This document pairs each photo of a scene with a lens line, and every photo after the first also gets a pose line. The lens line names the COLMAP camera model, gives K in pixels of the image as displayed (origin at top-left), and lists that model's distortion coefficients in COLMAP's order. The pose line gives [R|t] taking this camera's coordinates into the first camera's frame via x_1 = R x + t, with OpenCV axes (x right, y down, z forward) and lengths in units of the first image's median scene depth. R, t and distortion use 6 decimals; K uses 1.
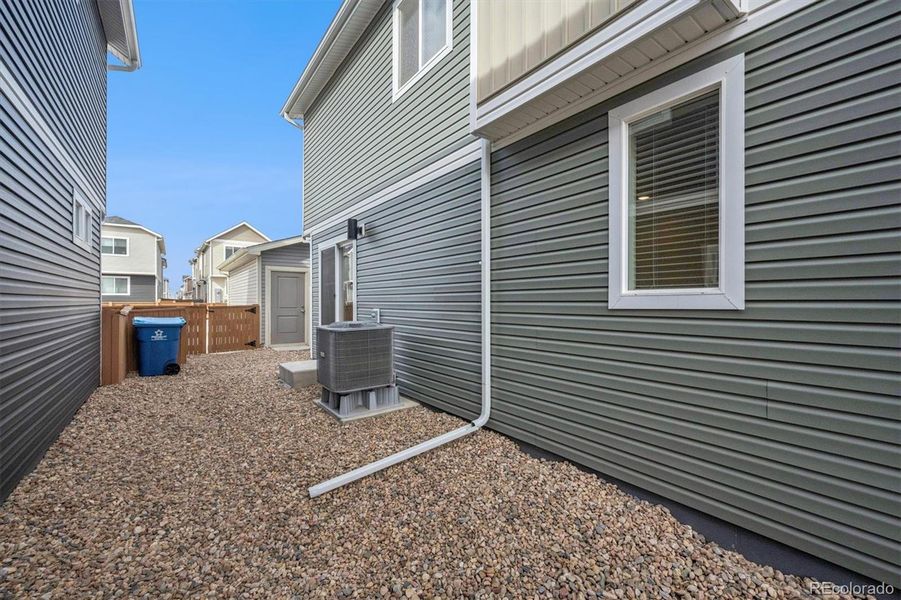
lens RADIAL K [[377.8, 0, 447.6], [0, 377.8, 298.4], [0, 0, 1]] dist [0.001634, 0.000208]
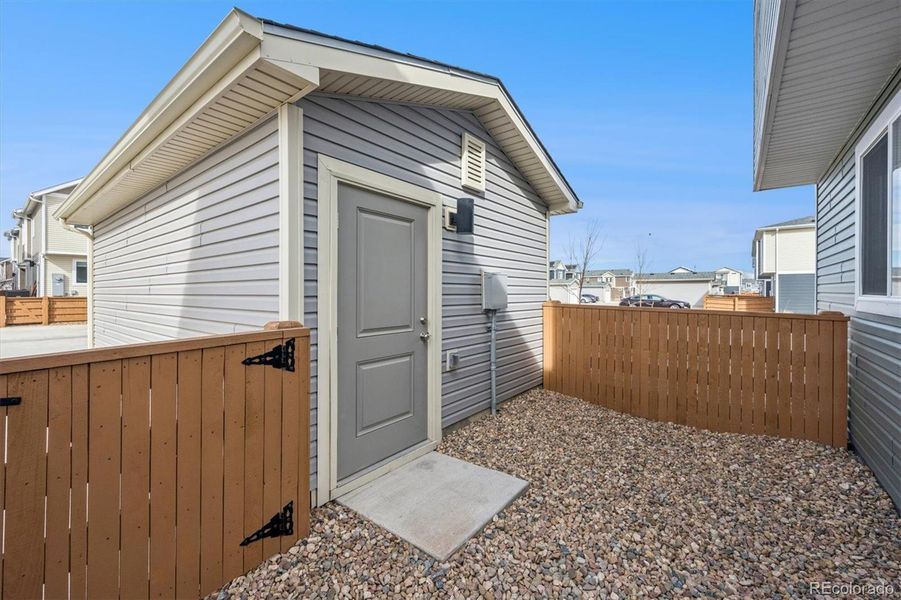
lens RADIAL K [[366.6, 0, 454.6], [0, 366.6, 290.7], [0, 0, 1]] dist [0.000436, 0.000085]
pose [[0.961609, 0.003944, 0.274396, -0.164710], [-0.004220, 0.999991, 0.000417, -0.000827], [-0.274392, -0.001559, 0.961617, 0.270908]]
